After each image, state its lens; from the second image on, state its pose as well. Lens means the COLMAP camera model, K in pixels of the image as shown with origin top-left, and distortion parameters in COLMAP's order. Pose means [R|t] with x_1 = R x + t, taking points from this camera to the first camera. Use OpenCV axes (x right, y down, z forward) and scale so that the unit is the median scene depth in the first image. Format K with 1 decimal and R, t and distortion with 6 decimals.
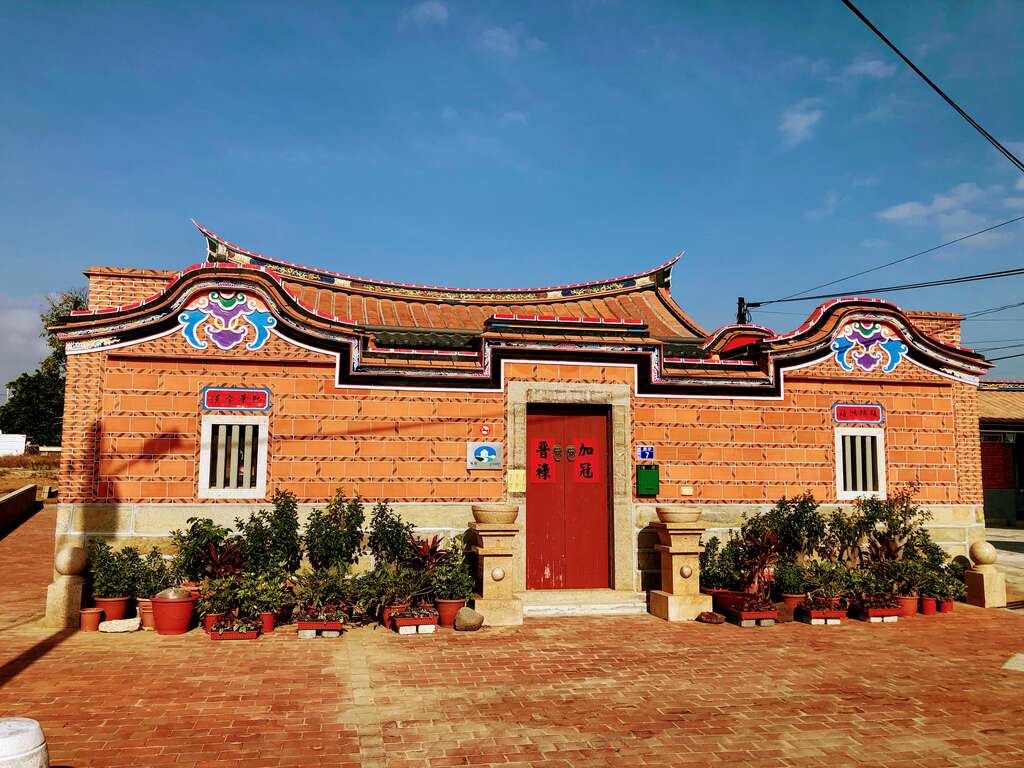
lens RADIAL K [[843.1, 0, 504.9], [0, 843.1, 382.6], [0, 0, 1]] dist [0.031257, -0.034807]
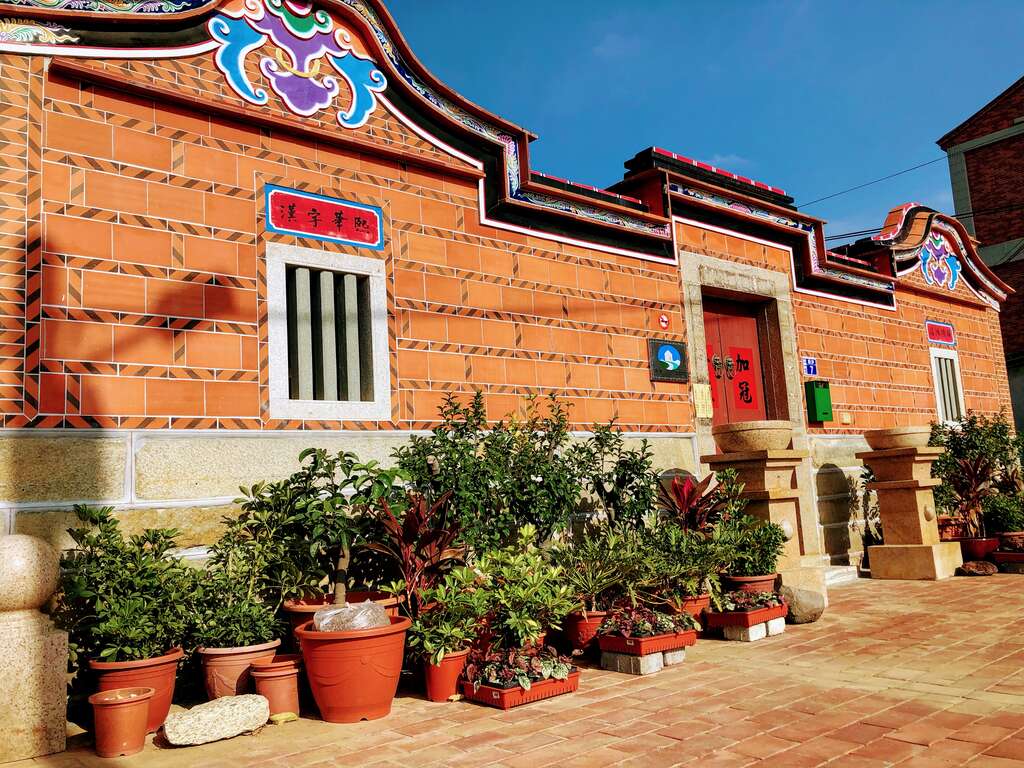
lens RADIAL K [[843.1, 0, 513.5], [0, 843.1, 382.0], [0, 0, 1]] dist [0.031257, -0.034807]
pose [[0.876362, 0.004189, 0.481635, -0.432574], [0.018166, 0.998963, -0.041742, 0.128087], [-0.481311, 0.045331, 0.875377, 0.500853]]
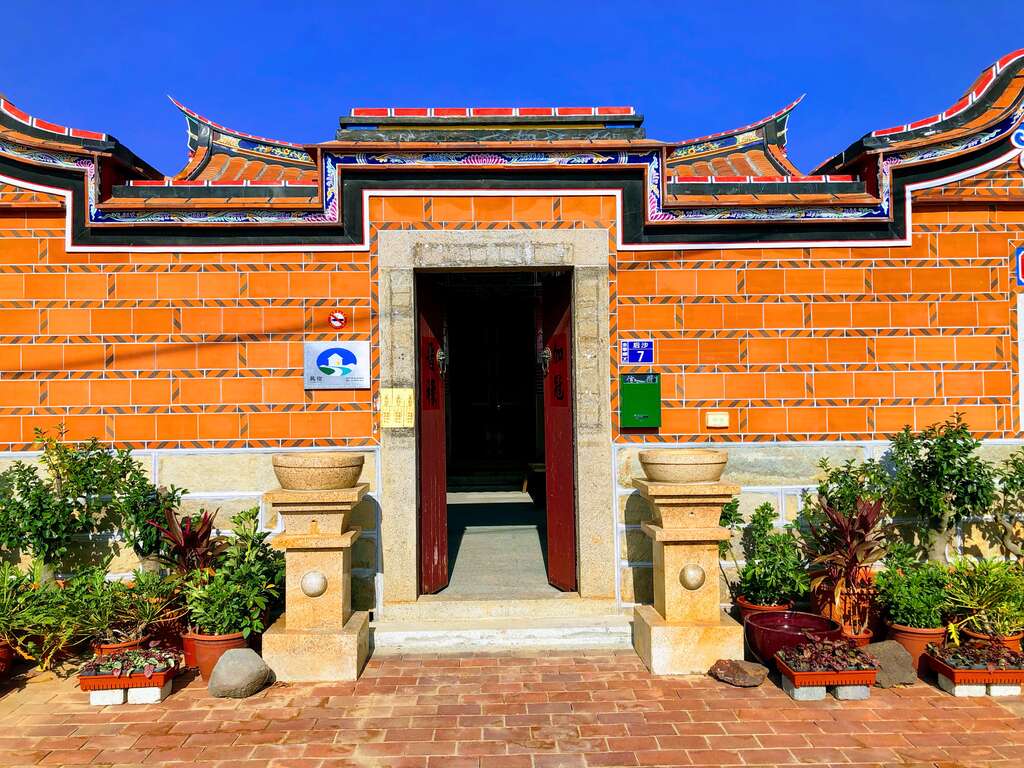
lens RADIAL K [[843.1, 0, 509.1], [0, 843.1, 383.9], [0, 0, 1]] dist [0.031257, -0.034807]
pose [[0.983692, -0.023718, -0.178289, 0.189377], [0.039194, 0.995713, 0.083784, 0.057220], [0.175537, -0.089406, 0.980405, 0.466450]]
